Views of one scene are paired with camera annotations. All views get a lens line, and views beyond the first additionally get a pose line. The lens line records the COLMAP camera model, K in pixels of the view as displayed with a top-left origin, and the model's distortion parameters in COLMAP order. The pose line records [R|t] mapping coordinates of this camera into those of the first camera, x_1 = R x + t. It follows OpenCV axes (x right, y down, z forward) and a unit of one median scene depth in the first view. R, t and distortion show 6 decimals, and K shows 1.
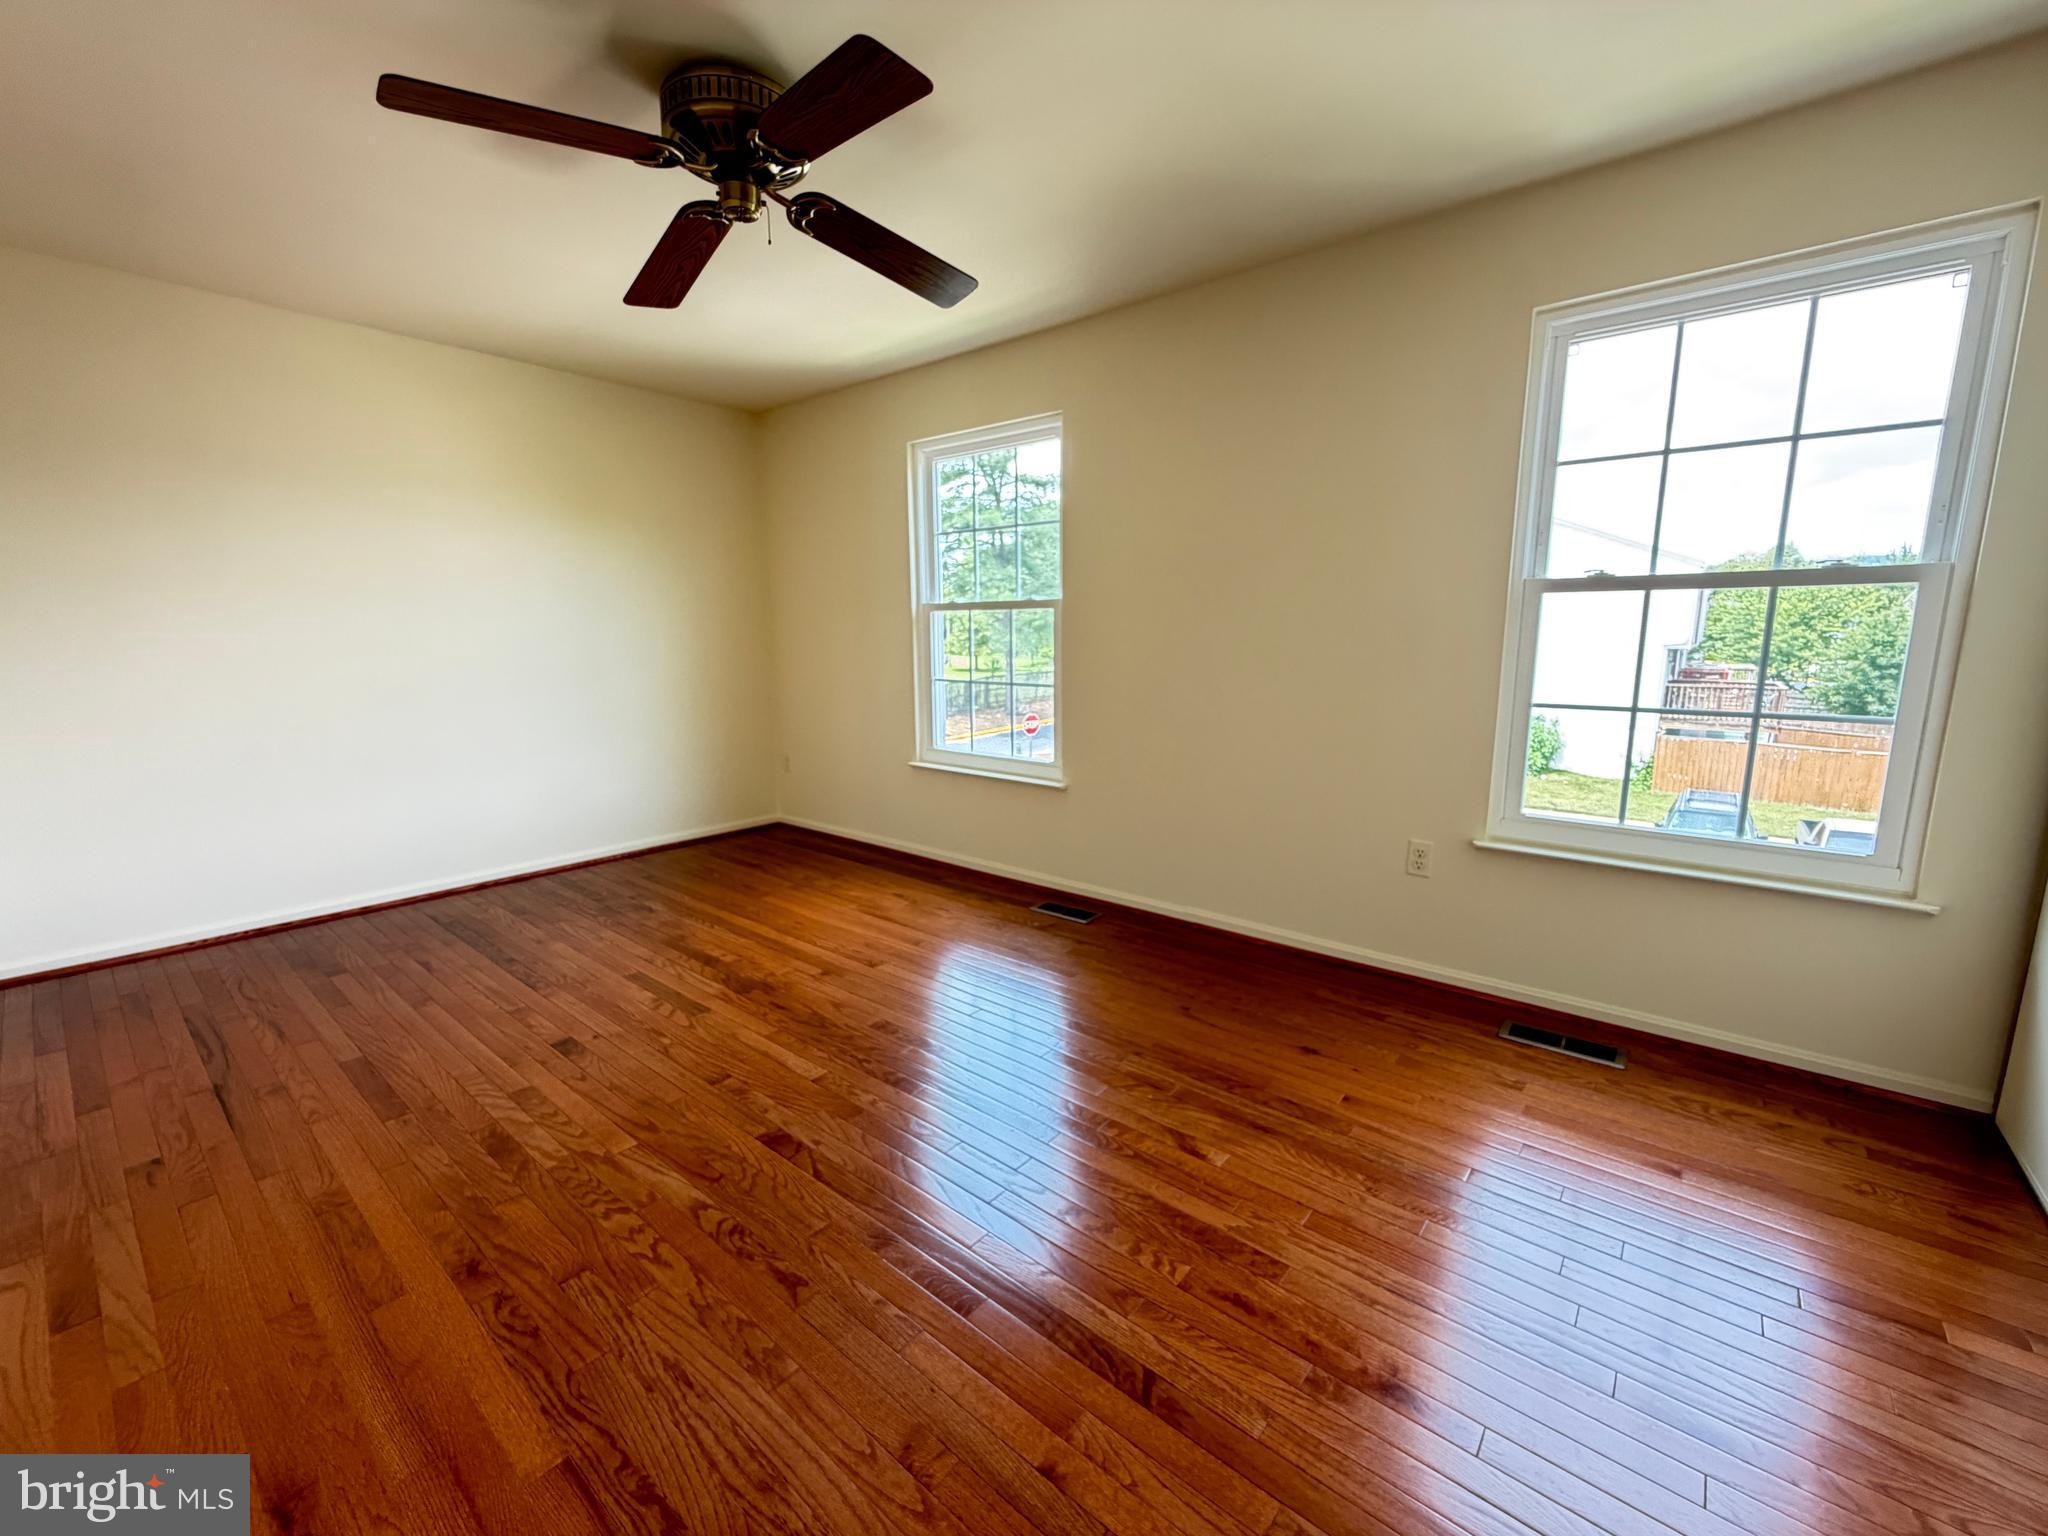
lens RADIAL K [[823.2, 0, 1025.9], [0, 823.2, 760.4], [0, 0, 1]] dist [-0.002514, 0.000627]
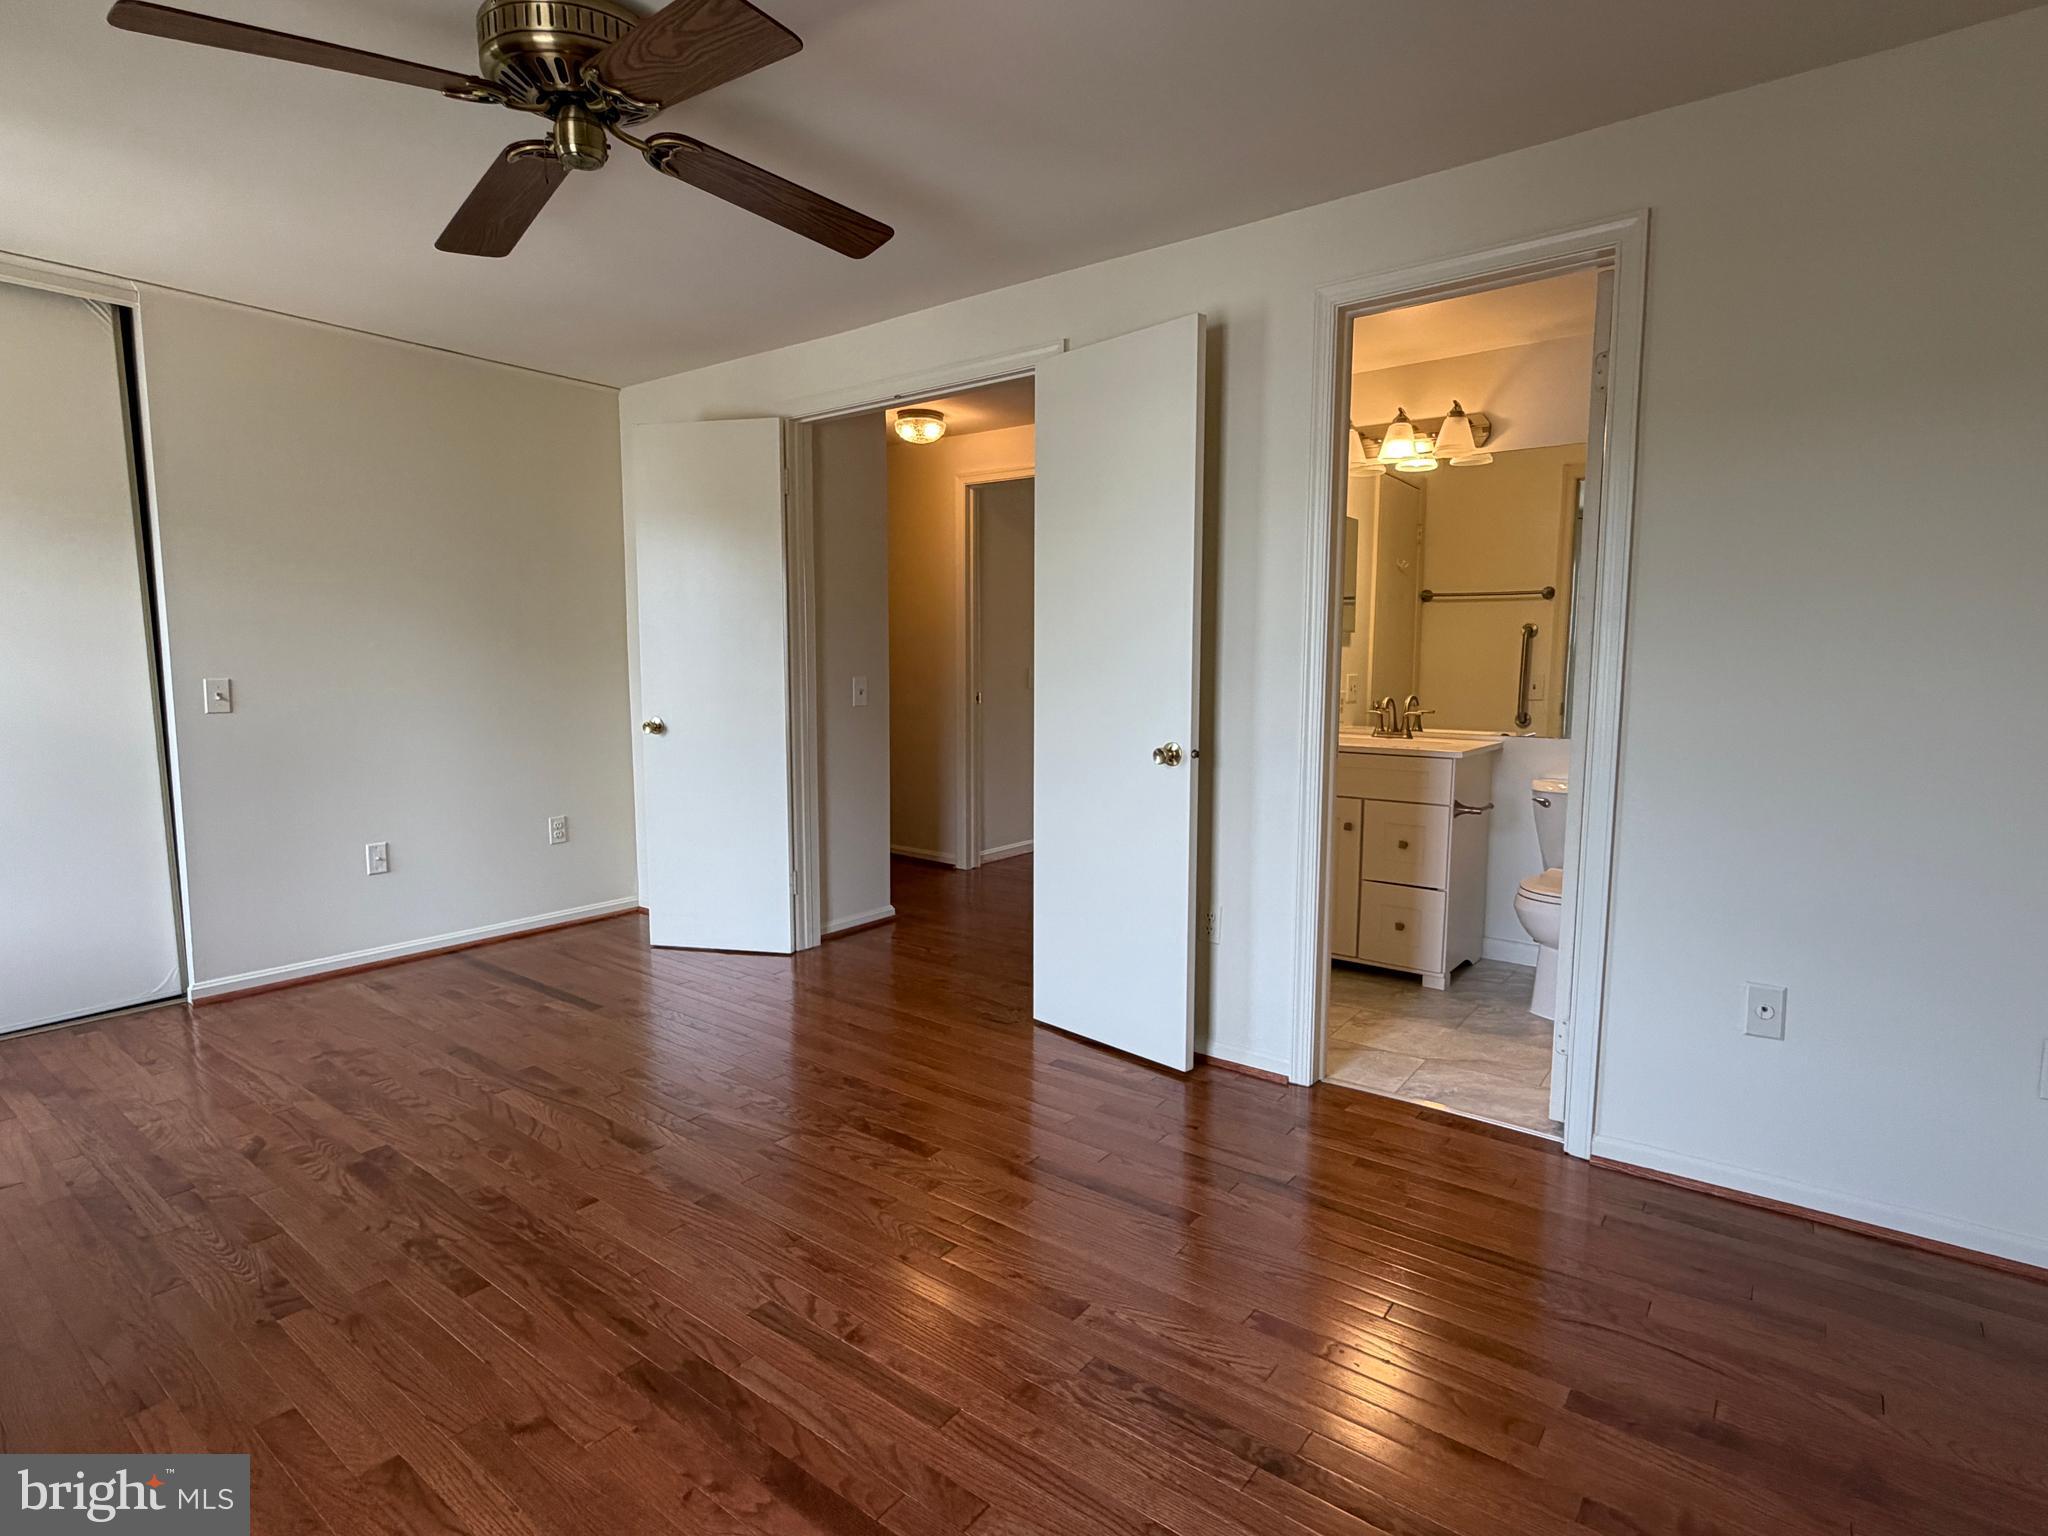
lens RADIAL K [[1047.4, 0, 1023.5], [0, 1047.4, 758.4], [0, 0, 1]] dist [0.001620, -0.001651]
pose [[-0.999447, 0.002913, -0.033138, -0.582459], [-0.005459, 0.968295, 0.249750, -0.281837], [0.032815, 0.249792, -0.967743, 1.708537]]
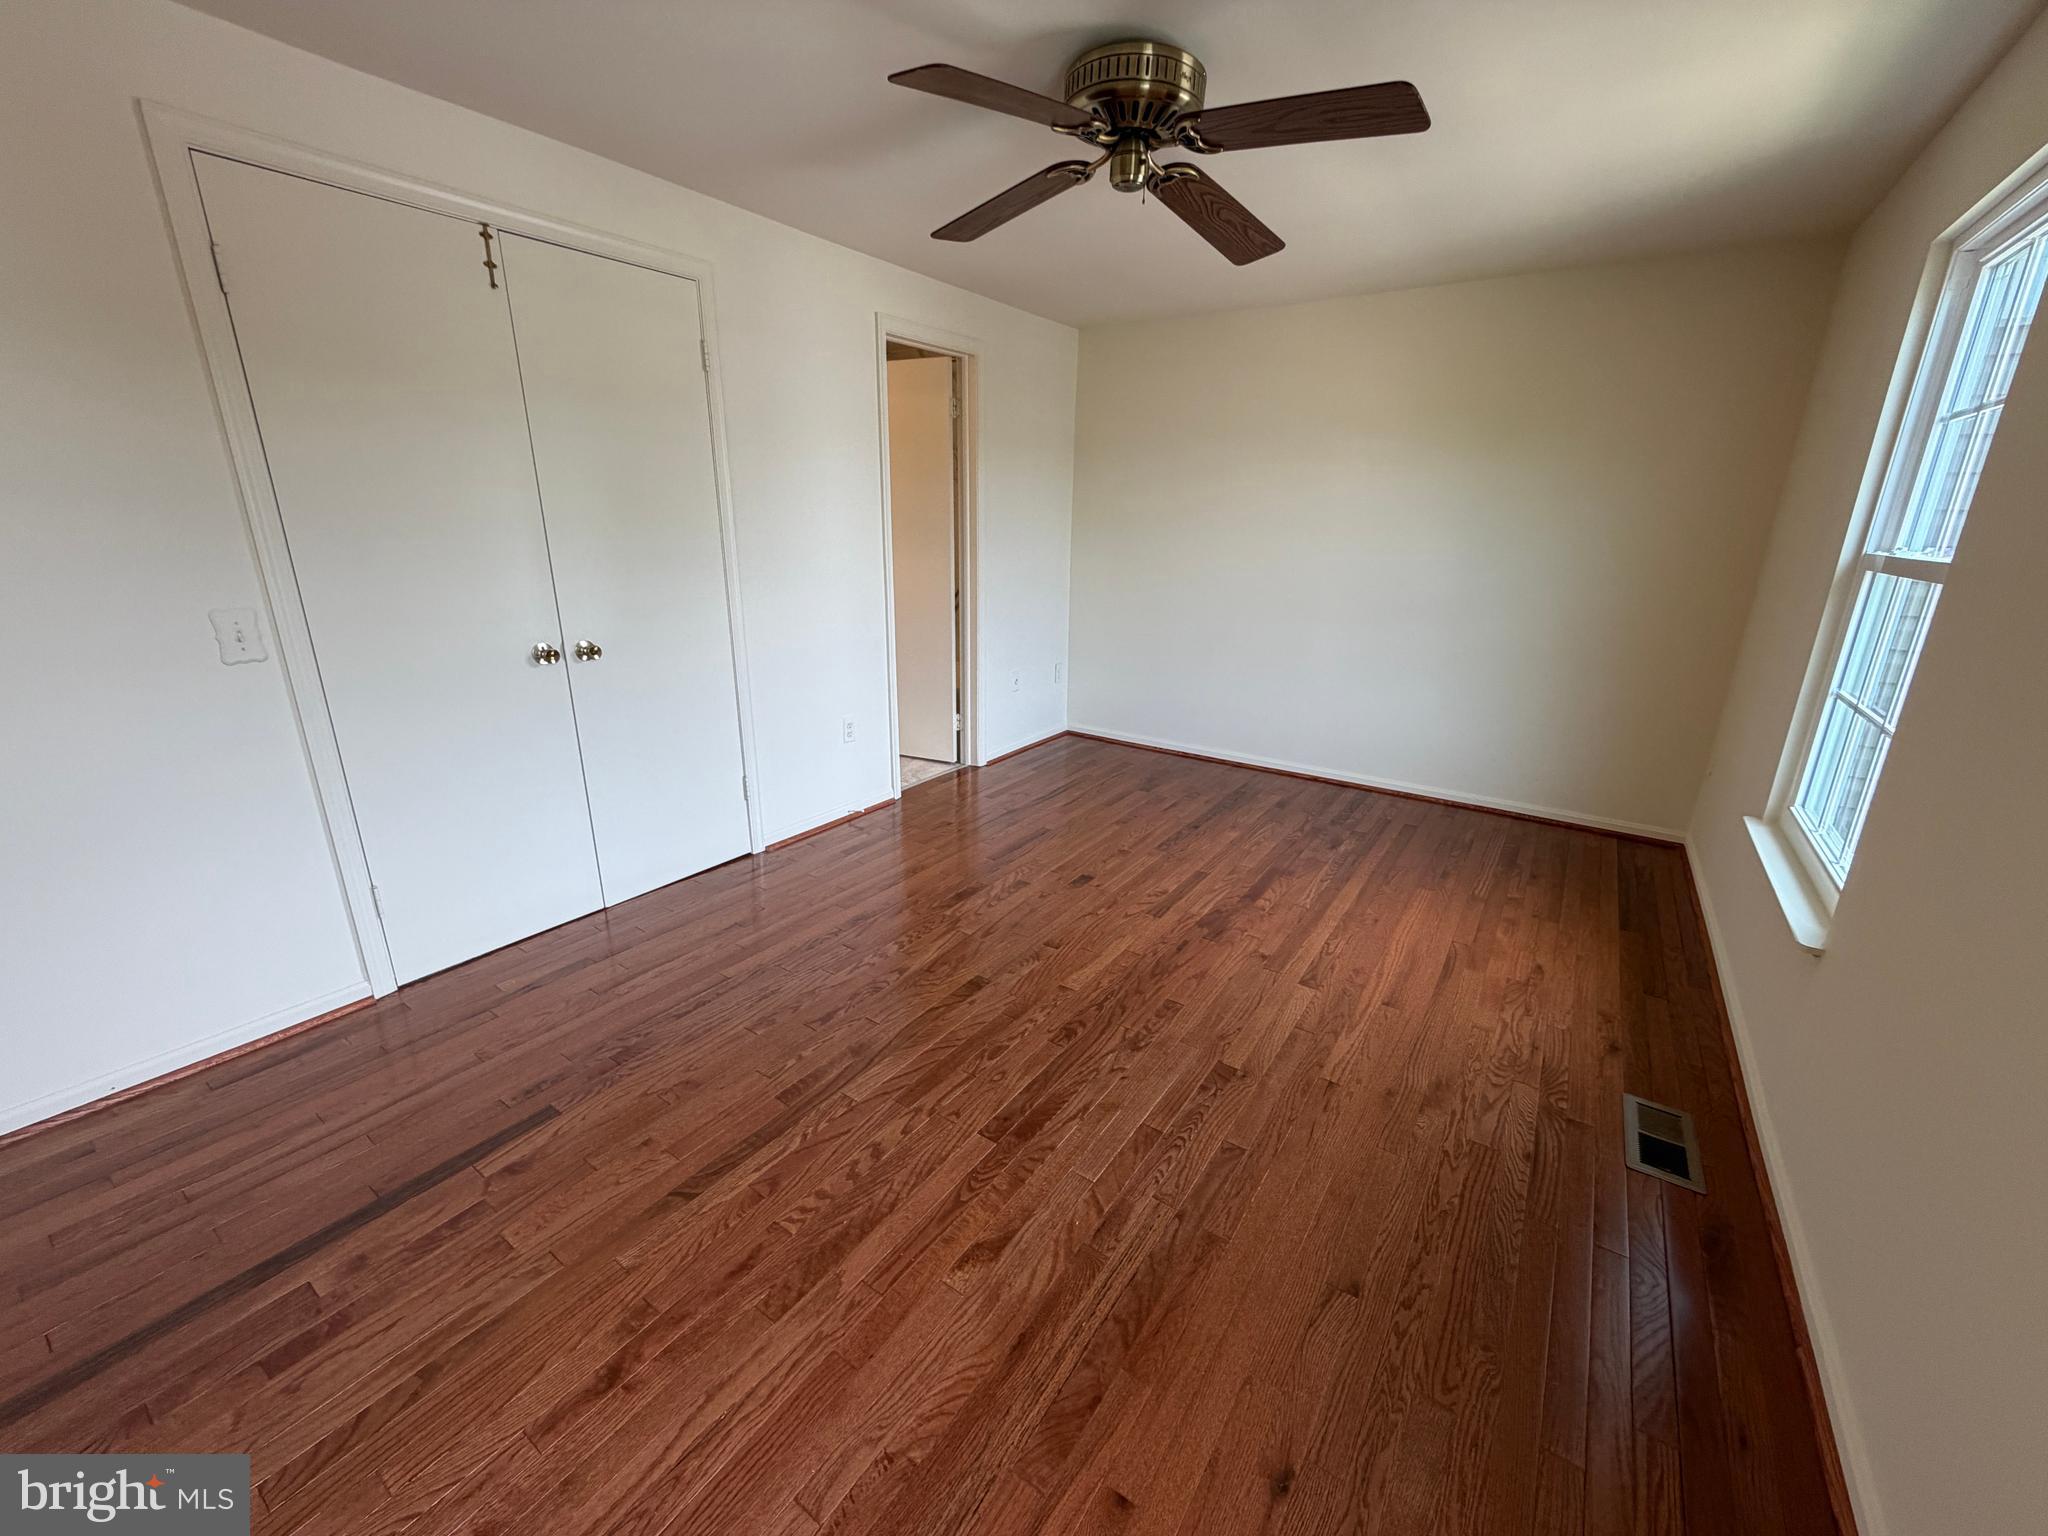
lens RADIAL K [[823.2, 0, 1018.2], [0, 823.2, 763.2], [0, 0, 1]] dist [-0.002514, 0.000627]
pose [[0.082800, 0.293229, -0.952450, 0.659382], [-0.169031, 0.946016, 0.276553, -0.192561], [0.982127, 0.138095, 0.127895, 0.660233]]
